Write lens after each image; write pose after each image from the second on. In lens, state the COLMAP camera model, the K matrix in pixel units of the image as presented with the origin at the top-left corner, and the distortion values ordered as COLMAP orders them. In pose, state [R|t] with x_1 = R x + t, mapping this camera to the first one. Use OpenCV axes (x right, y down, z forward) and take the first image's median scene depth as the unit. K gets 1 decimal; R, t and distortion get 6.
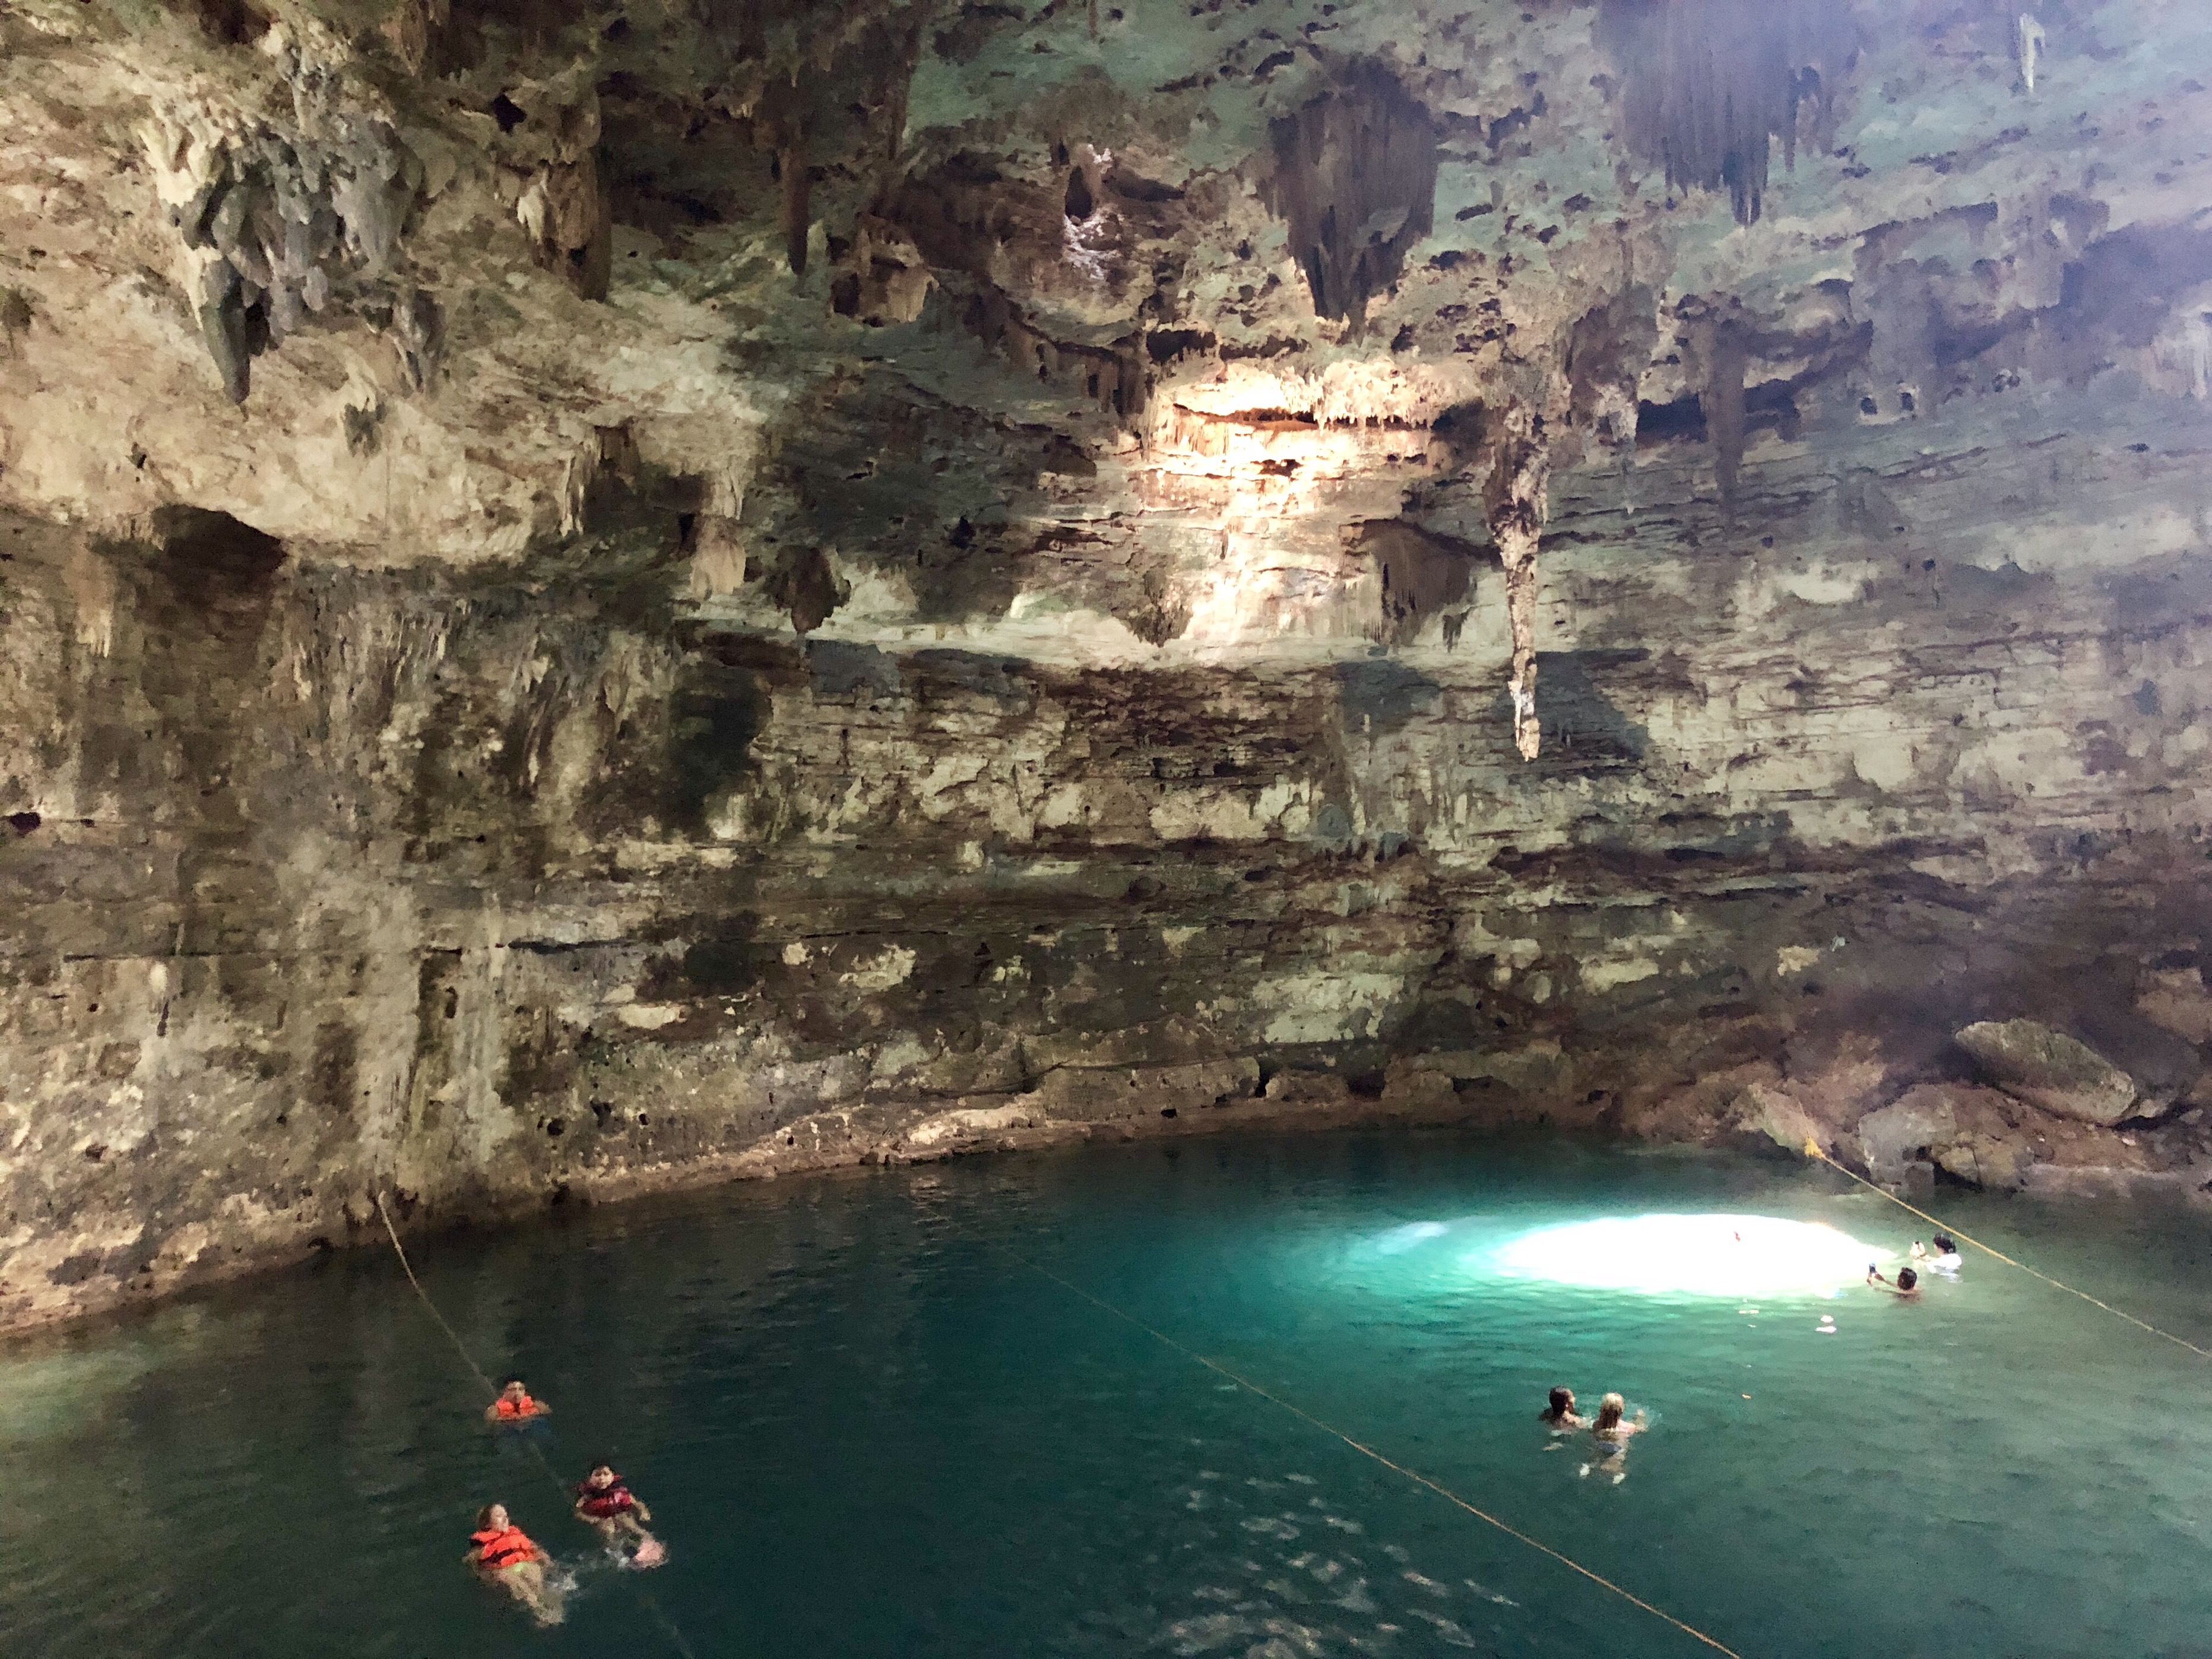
lens RADIAL K [[1805.7, 0, 1109.0], [0, 1805.7, 823.4], [0, 0, 1]] dist [0.056036, -0.066726]
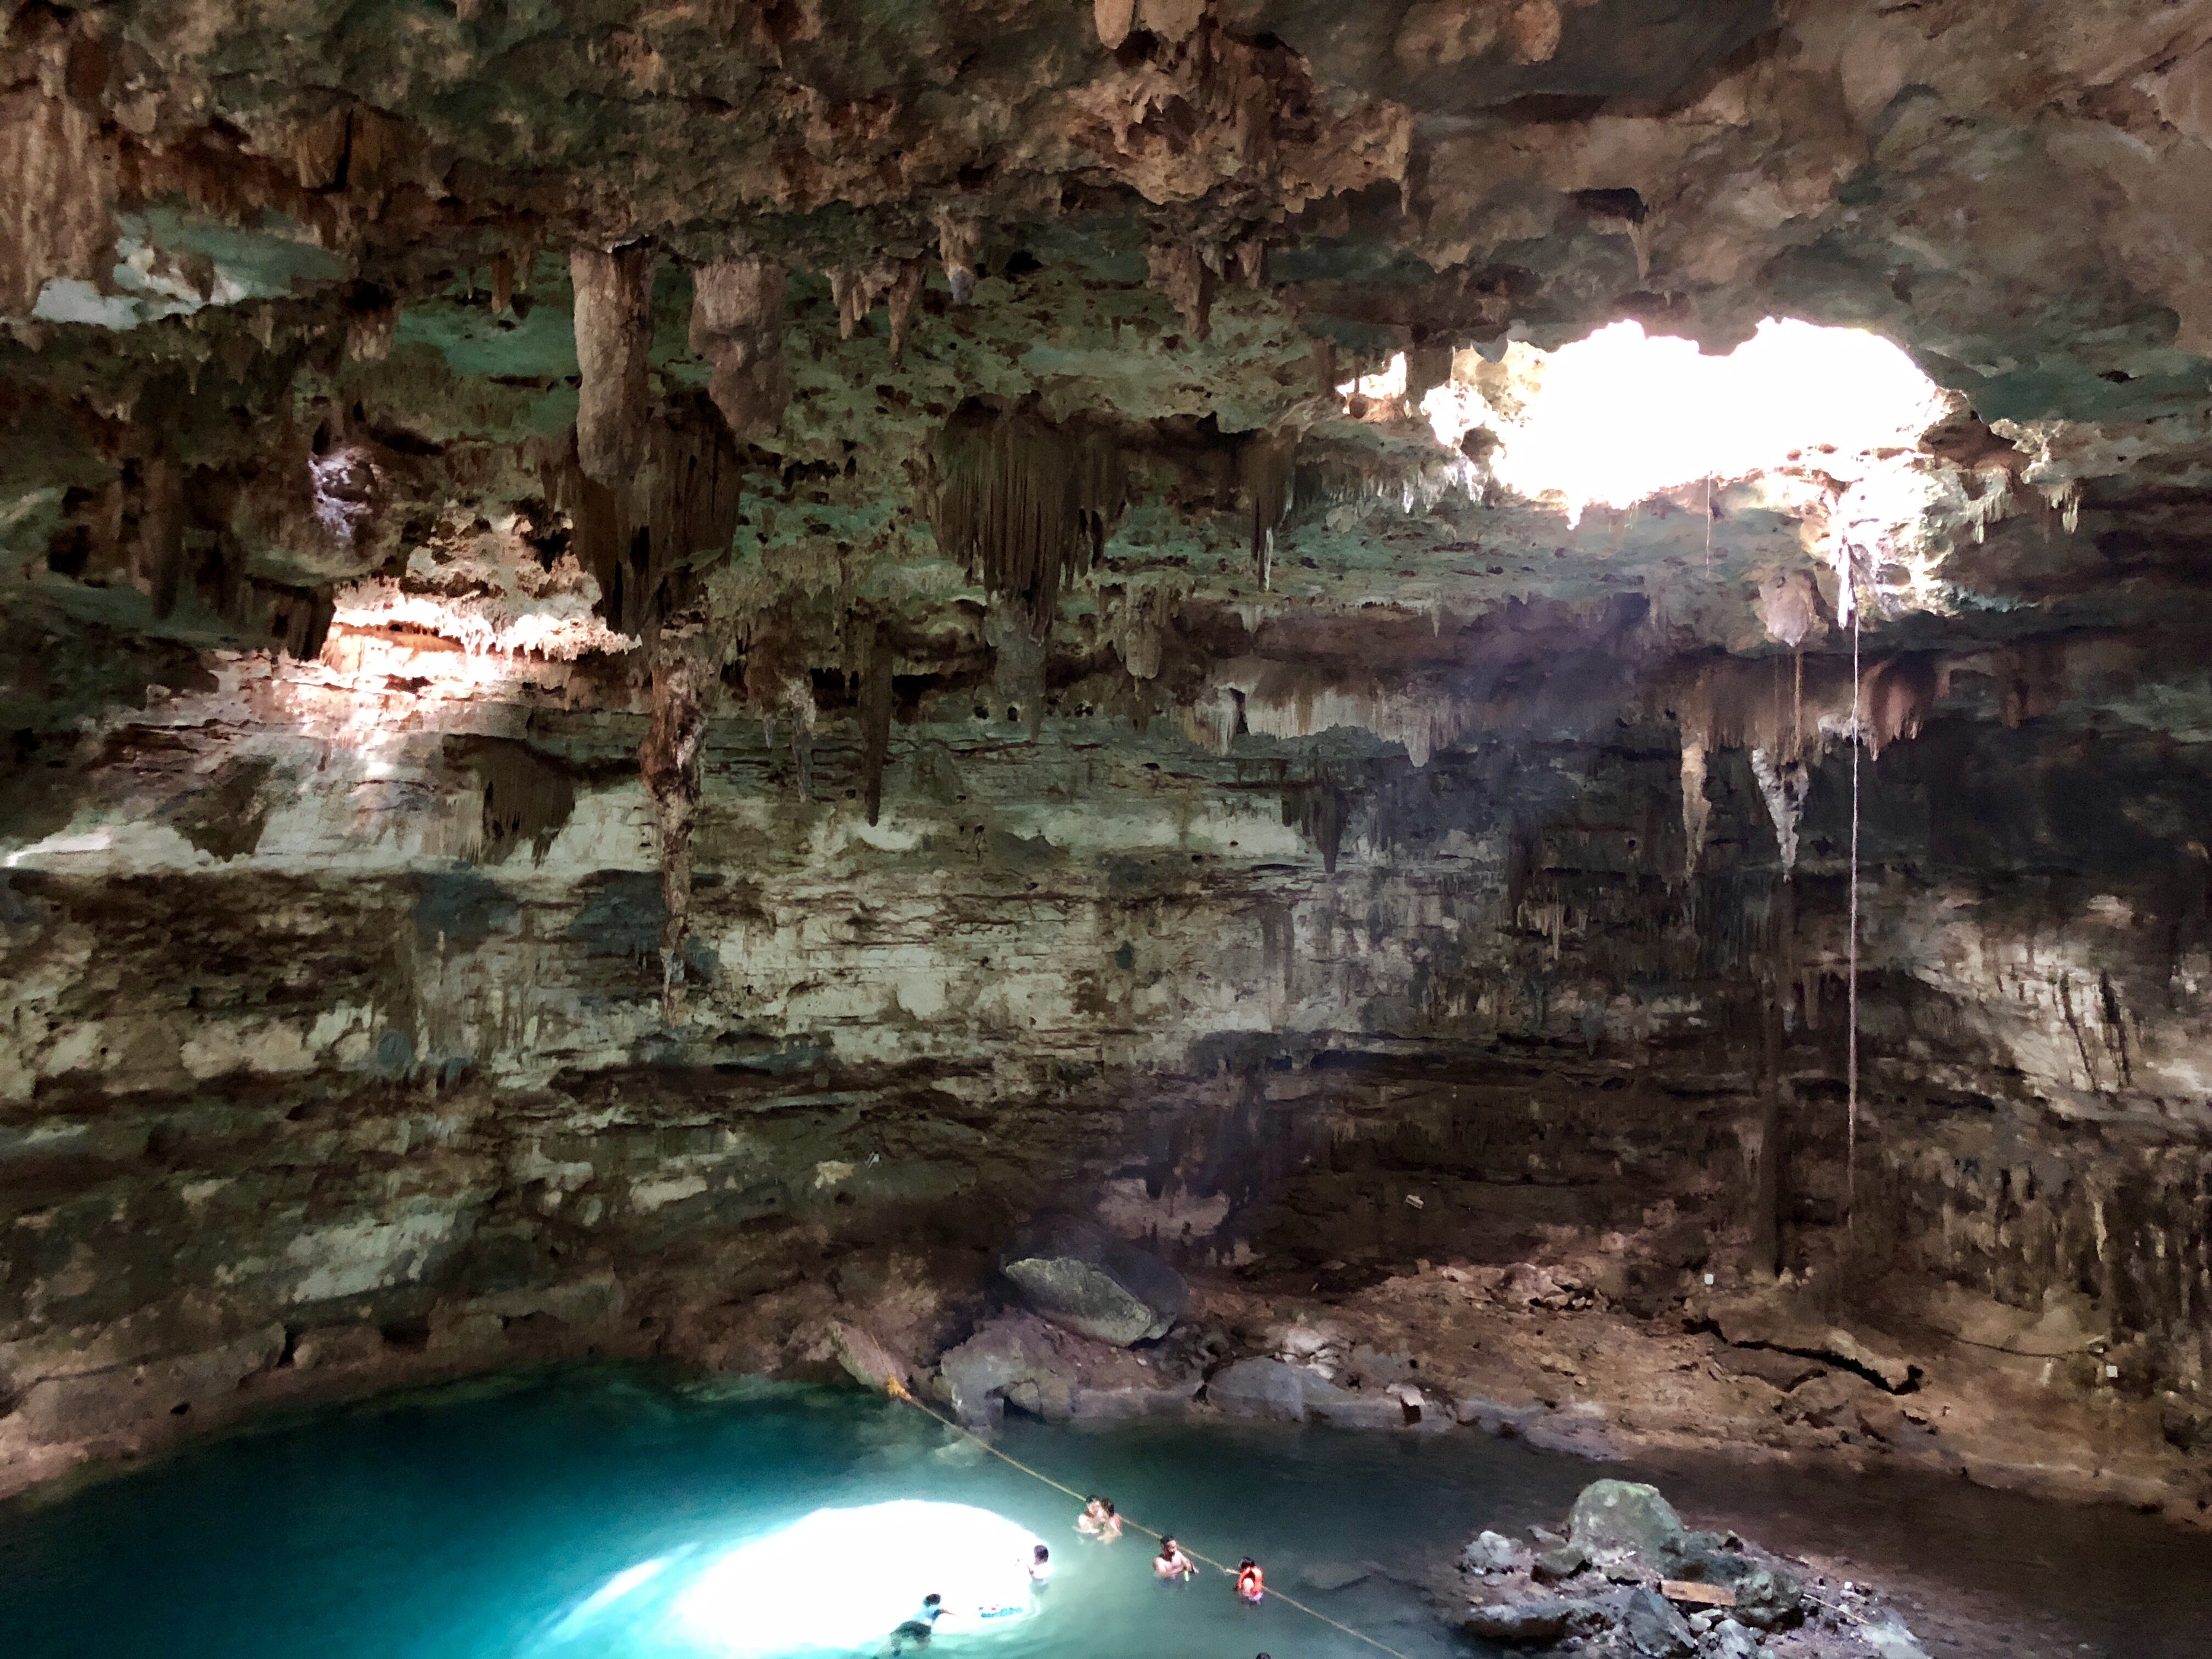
lens RADIAL K [[1805.7, 0, 1099.5], [0, 1805.7, 812.5], [0, 0, 1]] dist [0.056036, -0.066726]
pose [[0.769352, 0.061557, 0.635852, -0.214924], [-0.065227, 0.997714, -0.017668, -0.142244], [-0.635486, -0.027882, 0.771609, 0.086970]]
